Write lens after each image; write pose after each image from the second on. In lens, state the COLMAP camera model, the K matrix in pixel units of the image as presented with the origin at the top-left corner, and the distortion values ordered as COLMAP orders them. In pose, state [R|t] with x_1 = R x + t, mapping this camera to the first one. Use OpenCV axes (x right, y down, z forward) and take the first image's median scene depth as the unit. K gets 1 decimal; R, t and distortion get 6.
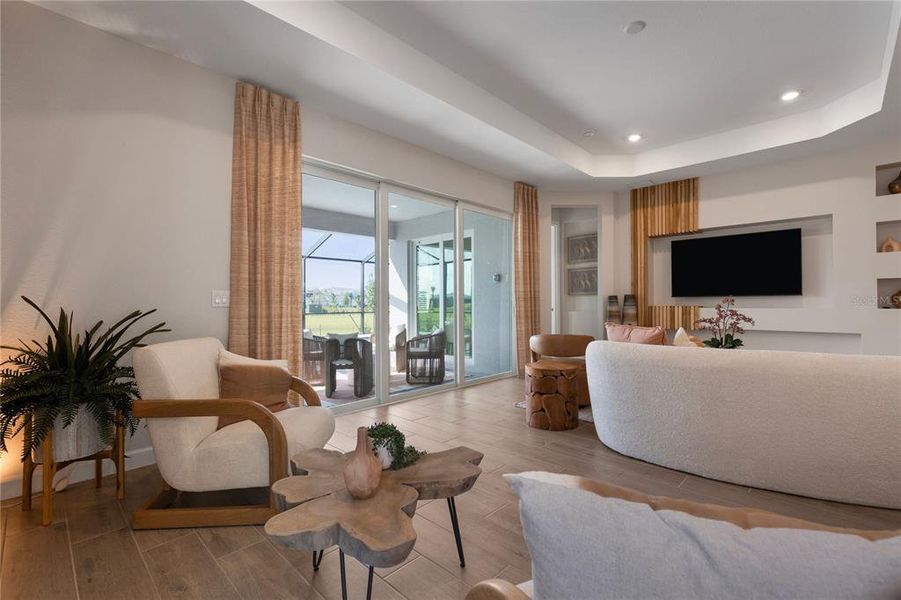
lens RADIAL K [[400.1, 0, 453.2], [0, 400.1, 300.8], [0, 0, 1]] dist [0.002029, -0.000314]
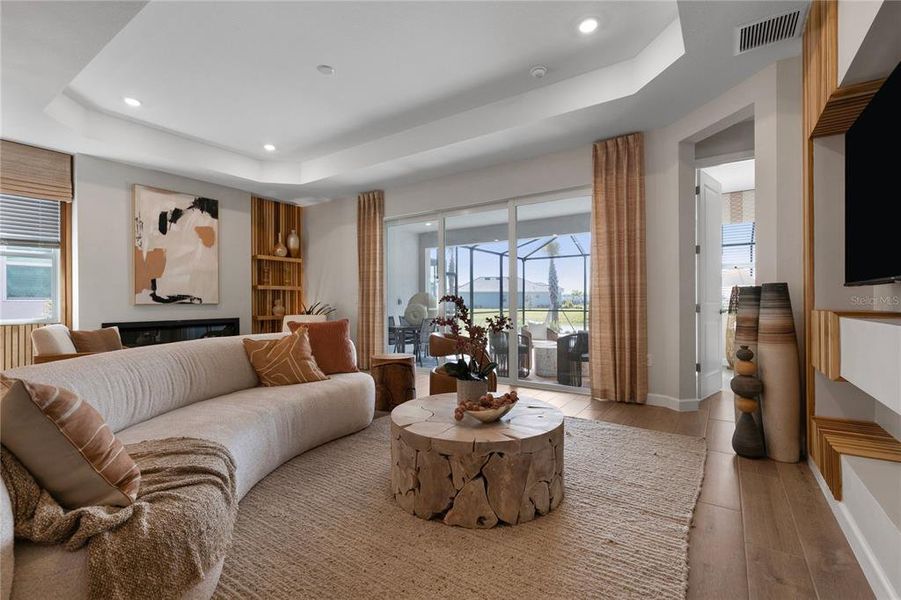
lens RADIAL K [[400.1, 0, 453.2], [0, 400.1, 300.8], [0, 0, 1]] dist [0.002029, -0.000314]
pose [[0.166115, 0.005755, -0.986090, 0.889341], [0.010501, 0.999916, 0.007605, -0.002271], [0.986050, -0.011619, 0.166040, 0.610443]]
